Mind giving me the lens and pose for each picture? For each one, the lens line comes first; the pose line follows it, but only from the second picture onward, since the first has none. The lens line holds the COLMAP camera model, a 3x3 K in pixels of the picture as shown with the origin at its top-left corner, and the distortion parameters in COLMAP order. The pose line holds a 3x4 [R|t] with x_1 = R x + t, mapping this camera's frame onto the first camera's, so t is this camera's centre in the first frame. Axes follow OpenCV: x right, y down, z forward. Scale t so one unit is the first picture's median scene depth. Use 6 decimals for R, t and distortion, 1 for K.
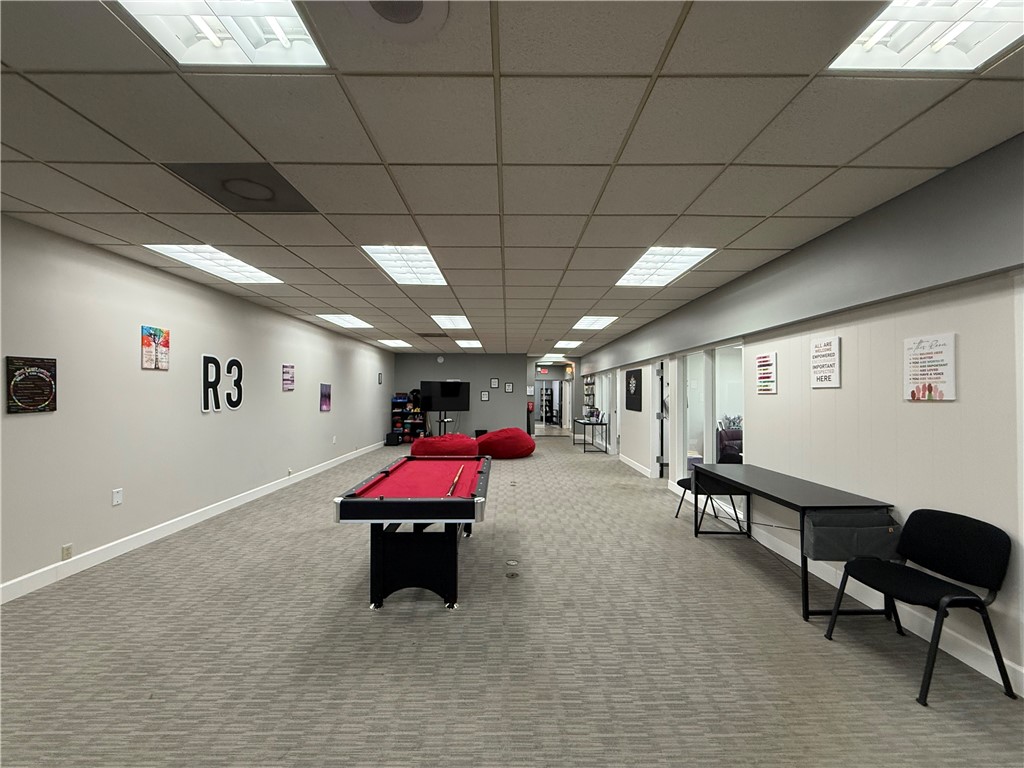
lens RADIAL K [[405.5, 0, 511.7], [0, 405.5, 386.8], [0, 0, 1]] dist [0.002323, -0.000574]
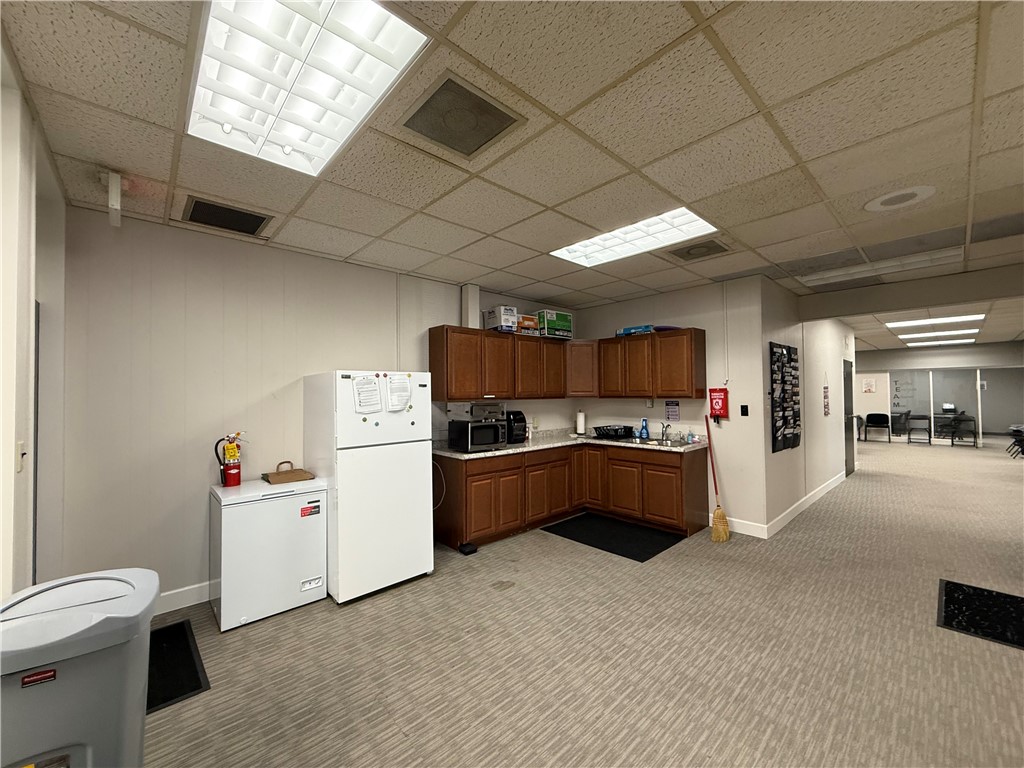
lens RADIAL K [[405.5, 0, 514.6], [0, 405.5, 388.8], [0, 0, 1]] dist [0.002323, -0.000574]
pose [[0.737591, -0.004371, 0.675233, -3.384779], [0.005567, 0.999984, 0.000393, -0.022744], [-0.675224, 0.003469, 0.737604, 0.158387]]
